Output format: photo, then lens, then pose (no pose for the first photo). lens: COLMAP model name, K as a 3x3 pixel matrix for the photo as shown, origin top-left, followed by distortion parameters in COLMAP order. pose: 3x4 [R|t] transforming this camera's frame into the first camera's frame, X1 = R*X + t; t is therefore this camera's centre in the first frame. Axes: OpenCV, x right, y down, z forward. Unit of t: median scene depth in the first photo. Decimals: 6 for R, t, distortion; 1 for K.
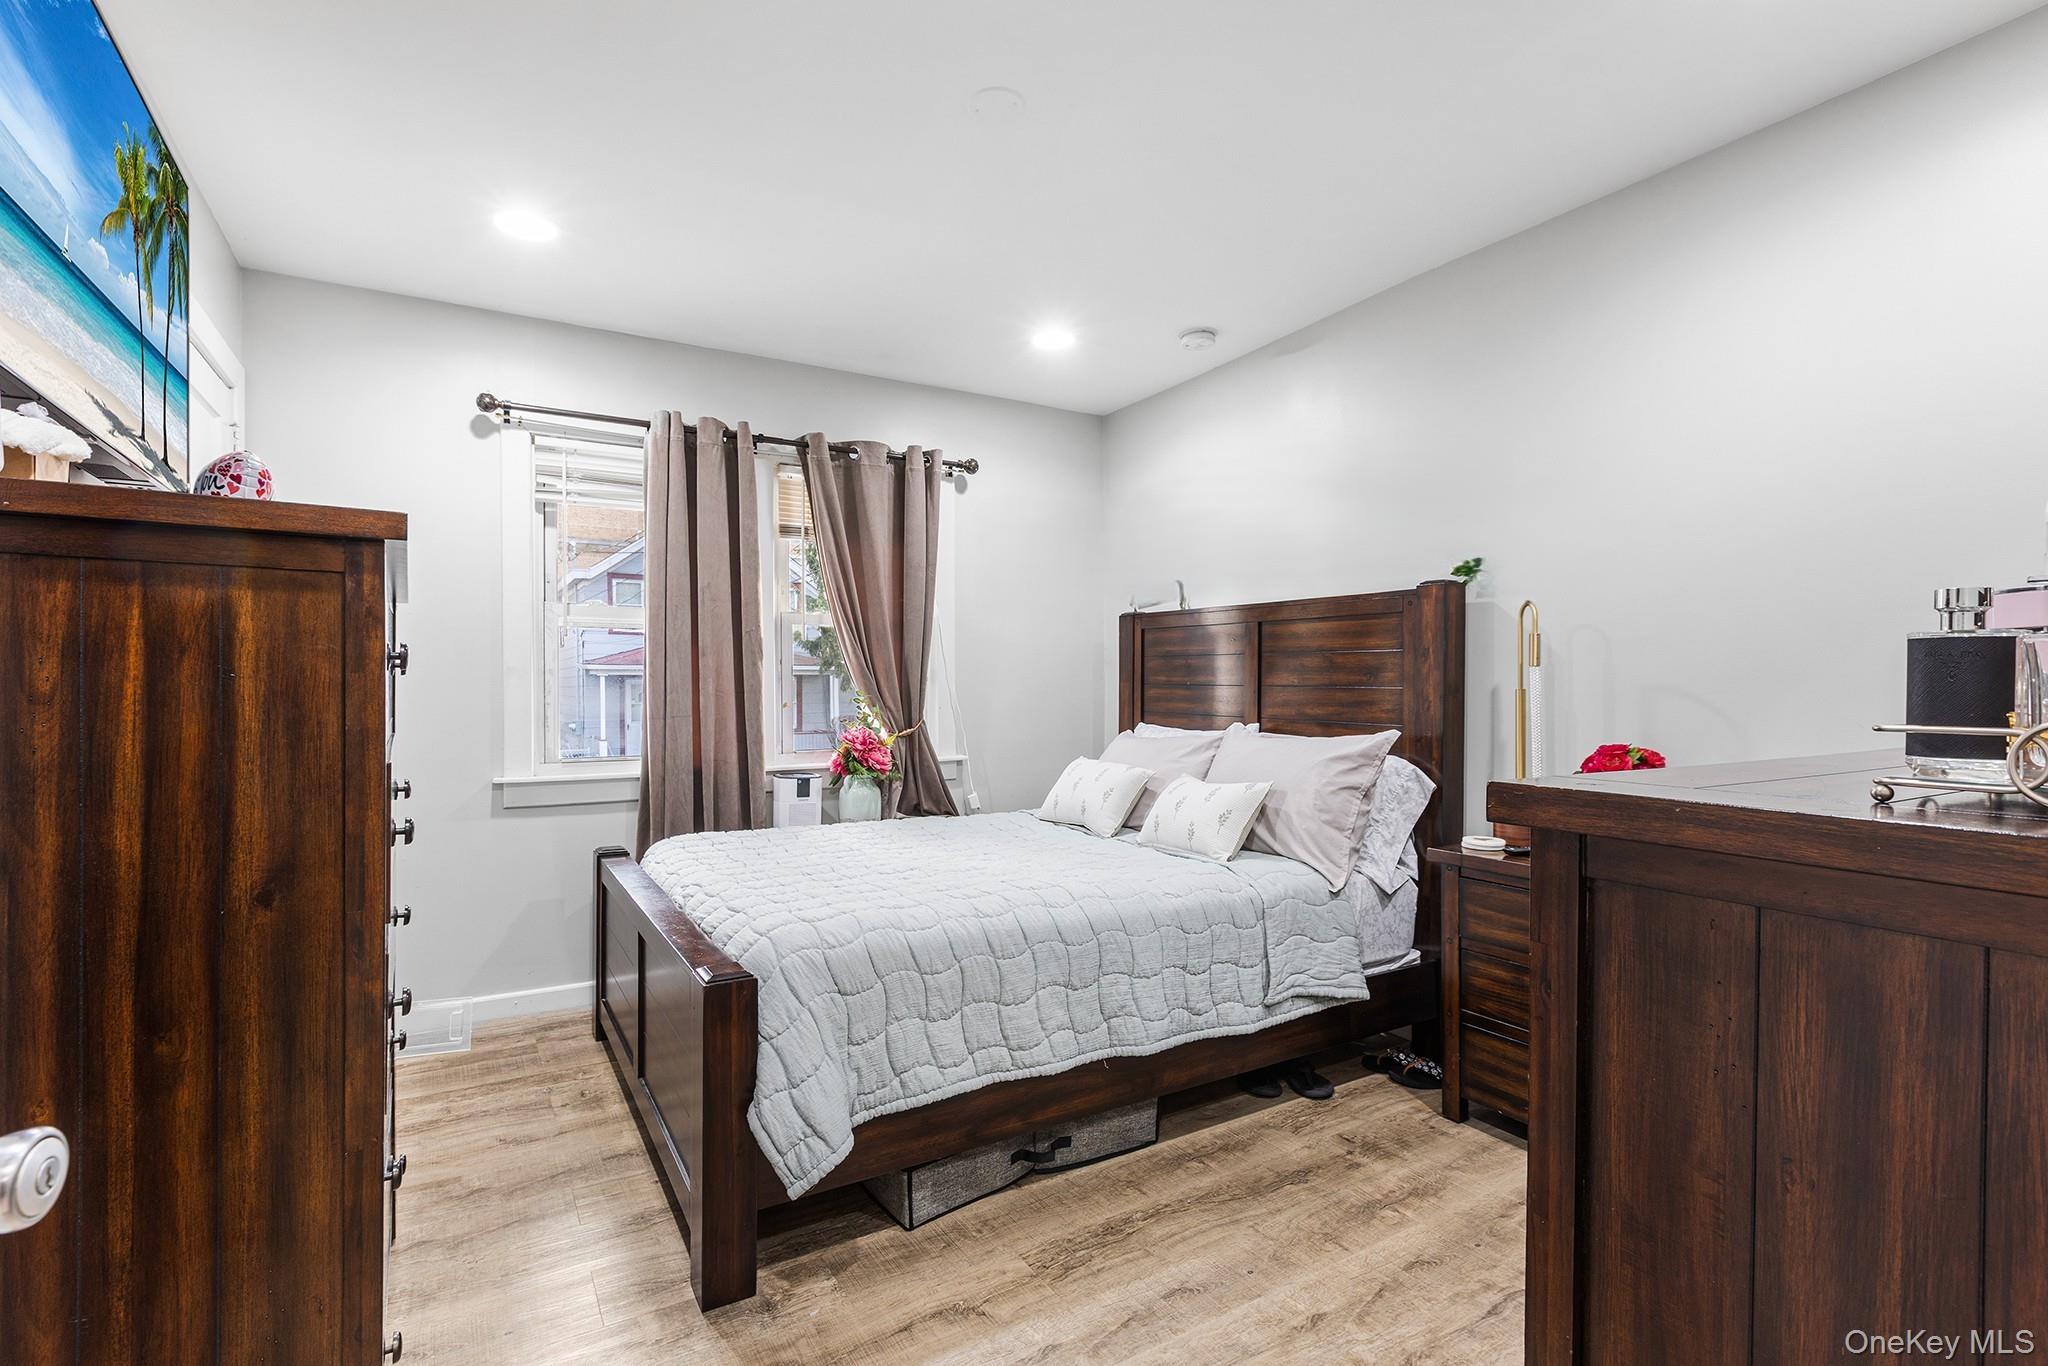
lens RADIAL K [[939.7, 0, 1021.6], [0, 939.7, 689.4], [0, 0, 1]] dist [-0.000182, 0.000071]
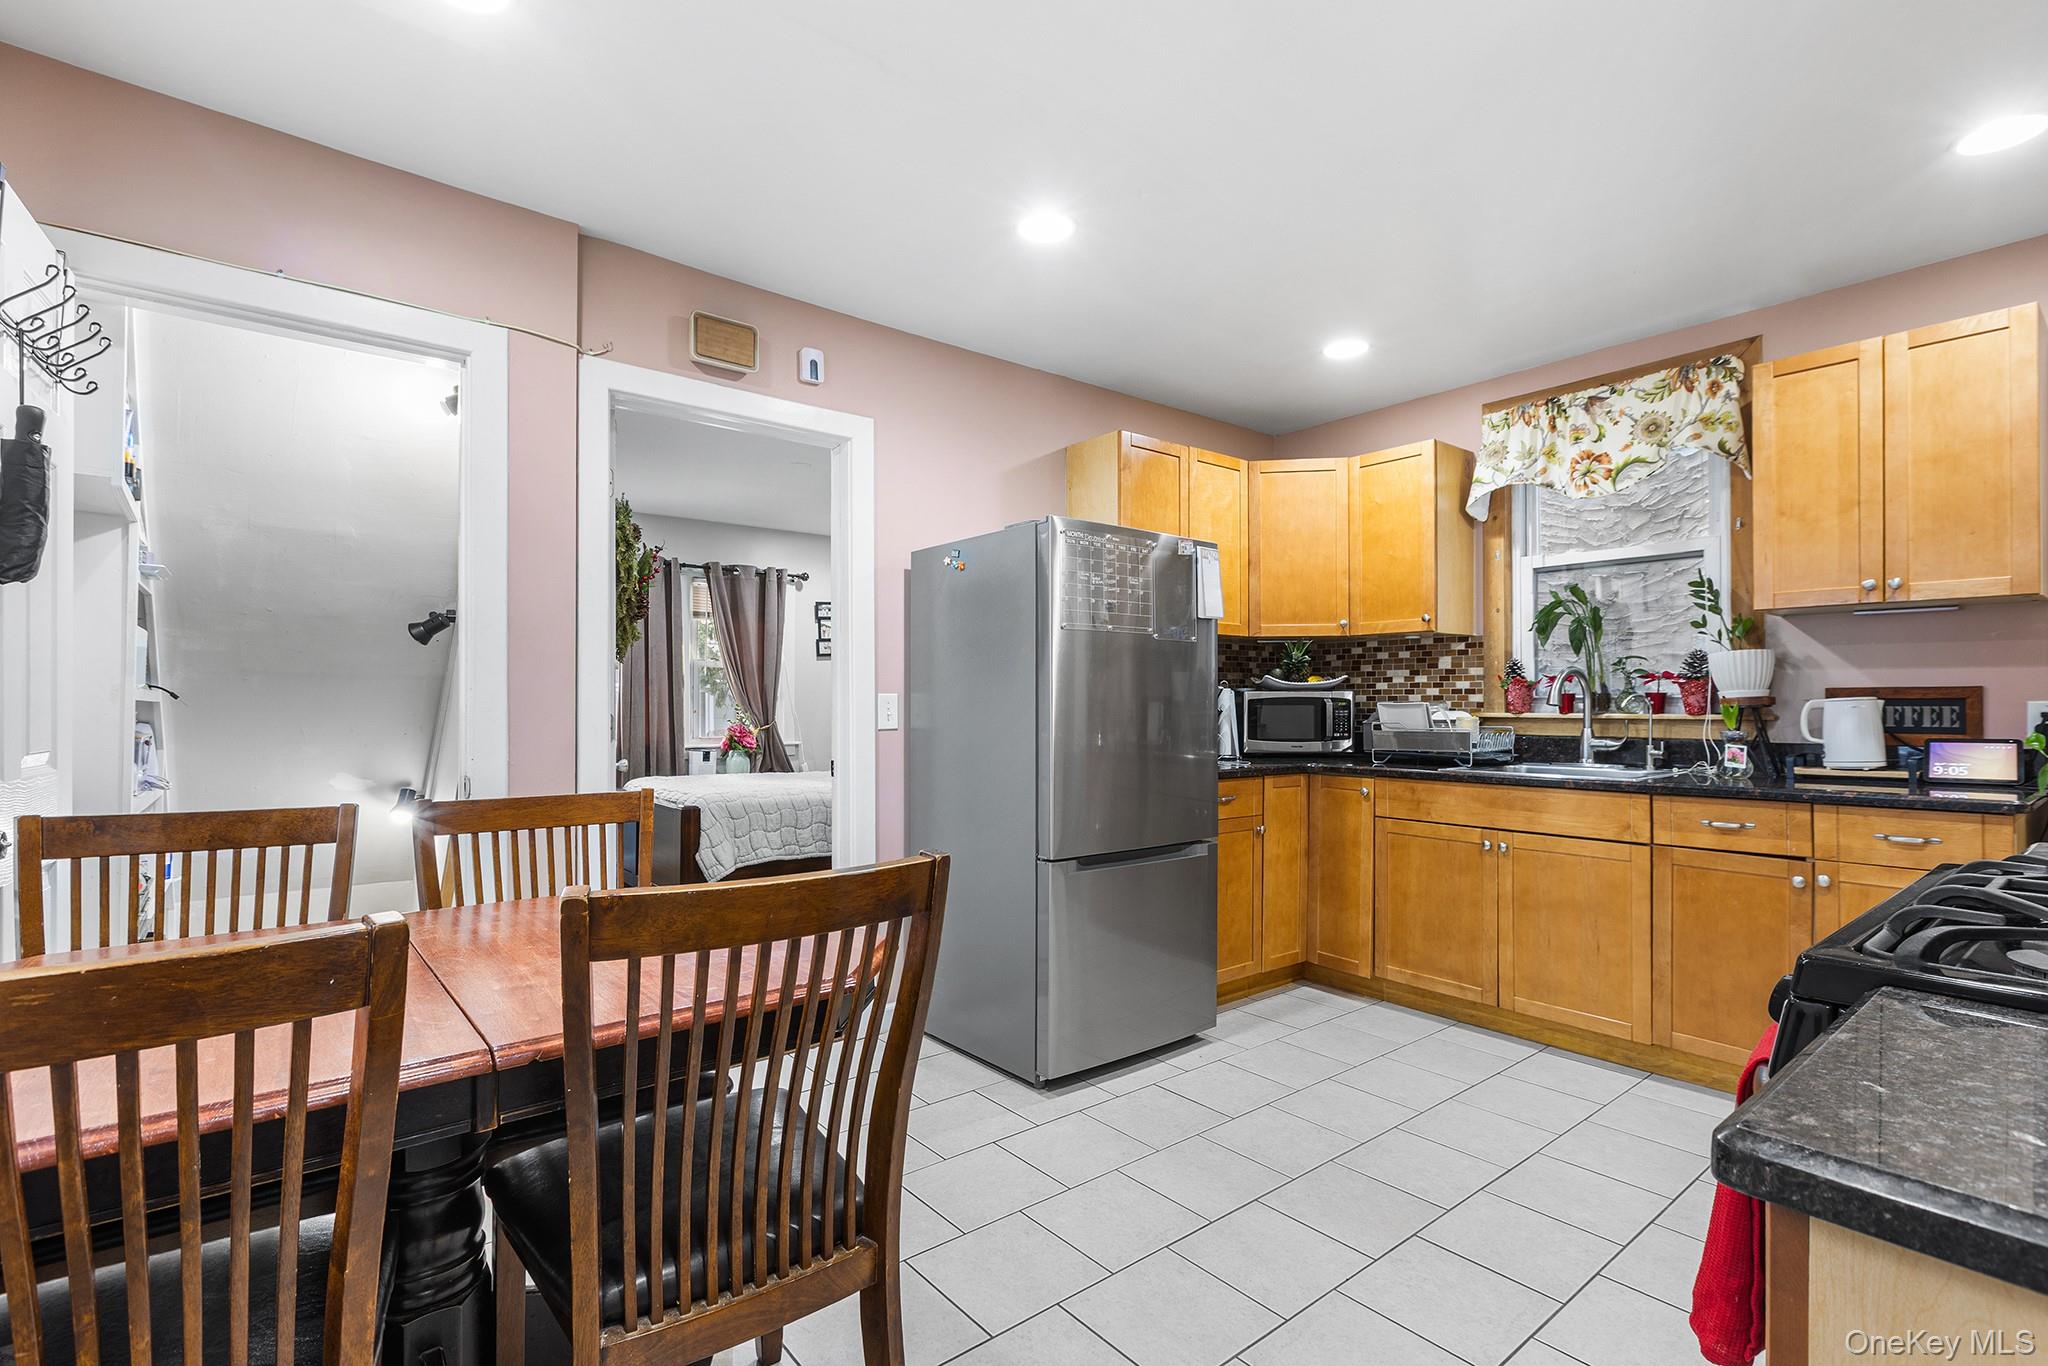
lens RADIAL K [[939.7, 0, 1026.1], [0, 939.7, 700.4], [0, 0, 1]] dist [-0.000182, 0.000071]
pose [[0.991375, 0.008302, 0.130790, 0.140312], [-0.007189, 0.999934, -0.008974, 0.007595], [-0.130856, 0.007956, 0.991370, -0.867016]]
